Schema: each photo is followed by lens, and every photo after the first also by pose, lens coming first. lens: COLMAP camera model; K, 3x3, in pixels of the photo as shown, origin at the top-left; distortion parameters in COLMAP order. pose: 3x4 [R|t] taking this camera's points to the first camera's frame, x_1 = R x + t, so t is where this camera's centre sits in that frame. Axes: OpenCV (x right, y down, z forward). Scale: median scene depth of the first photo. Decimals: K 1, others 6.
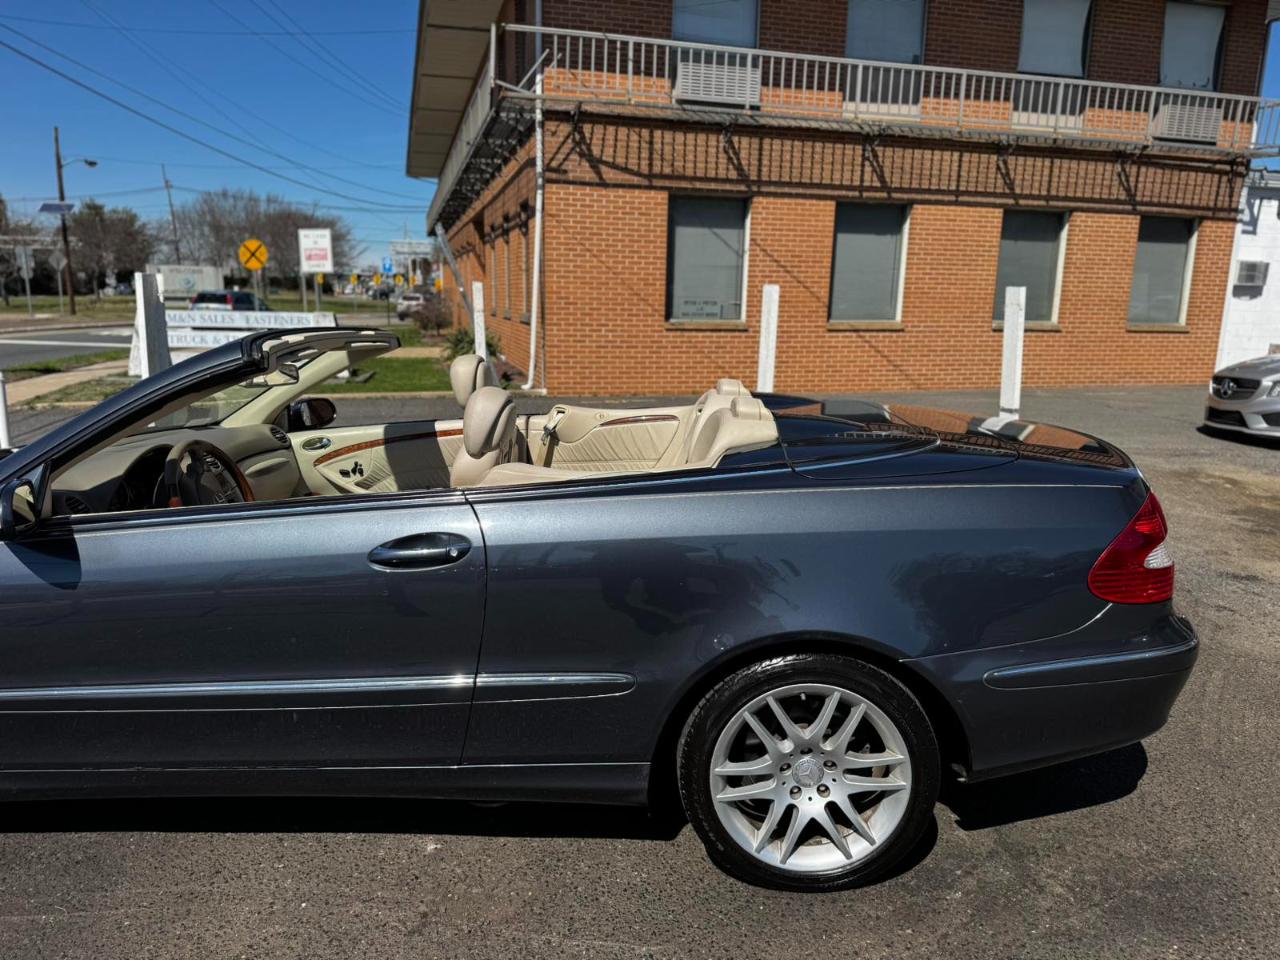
lens RADIAL K [[894.6, 0, 638.2], [0, 894.6, 487.0], [0, 0, 1]] dist [0.024731, -0.034947]
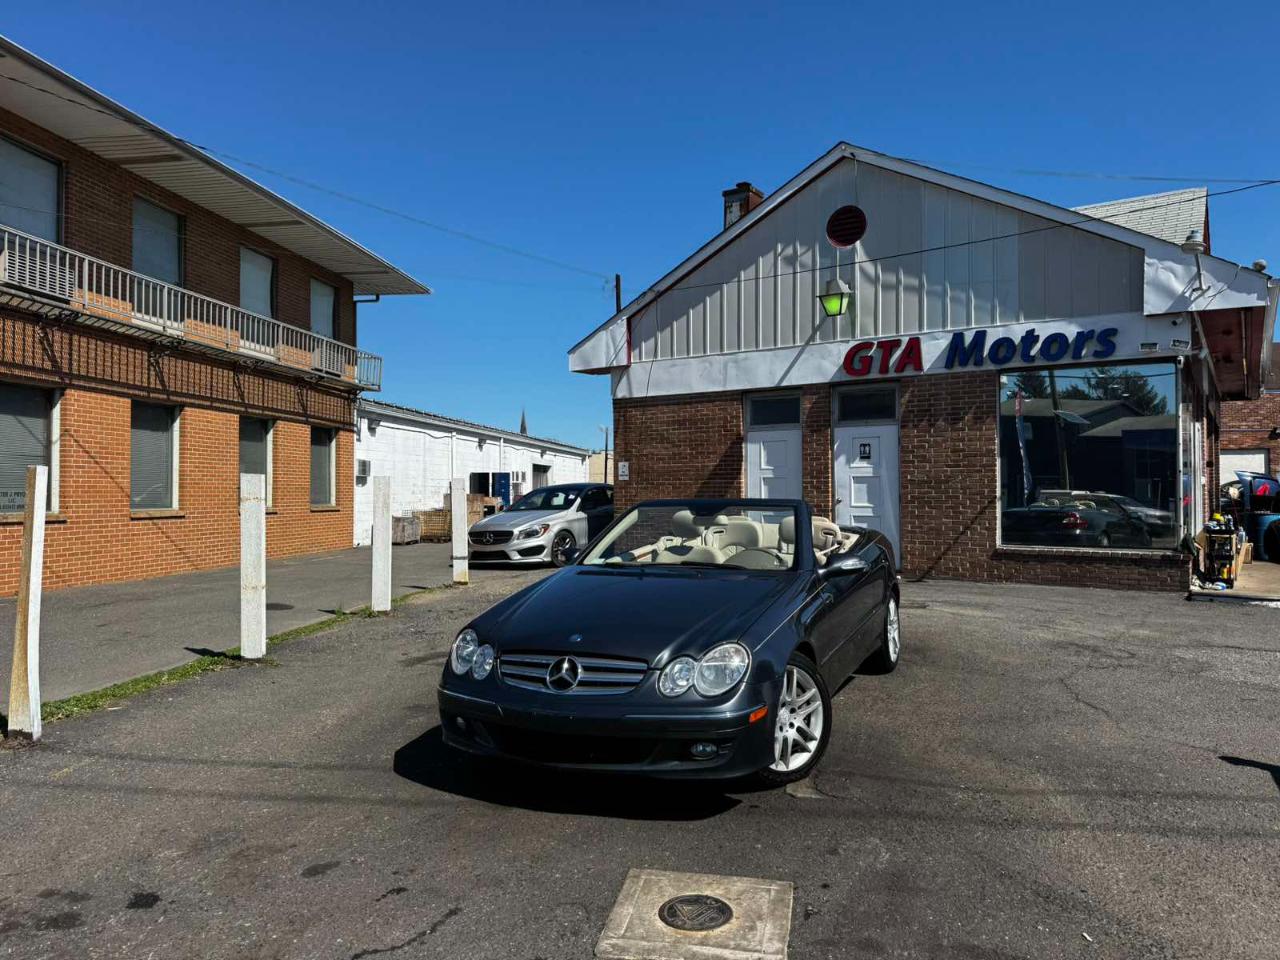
lens RADIAL K [[900.4, 0, 636.1], [0, 900.4, 471.7], [0, 0, 1]] dist [0.091338, -0.136689]
pose [[0.398356, 0.005664, 0.917213, -0.531749], [0.192610, 0.977168, -0.089687, -0.023494], [-0.896780, 0.212392, 0.388170, 0.065919]]
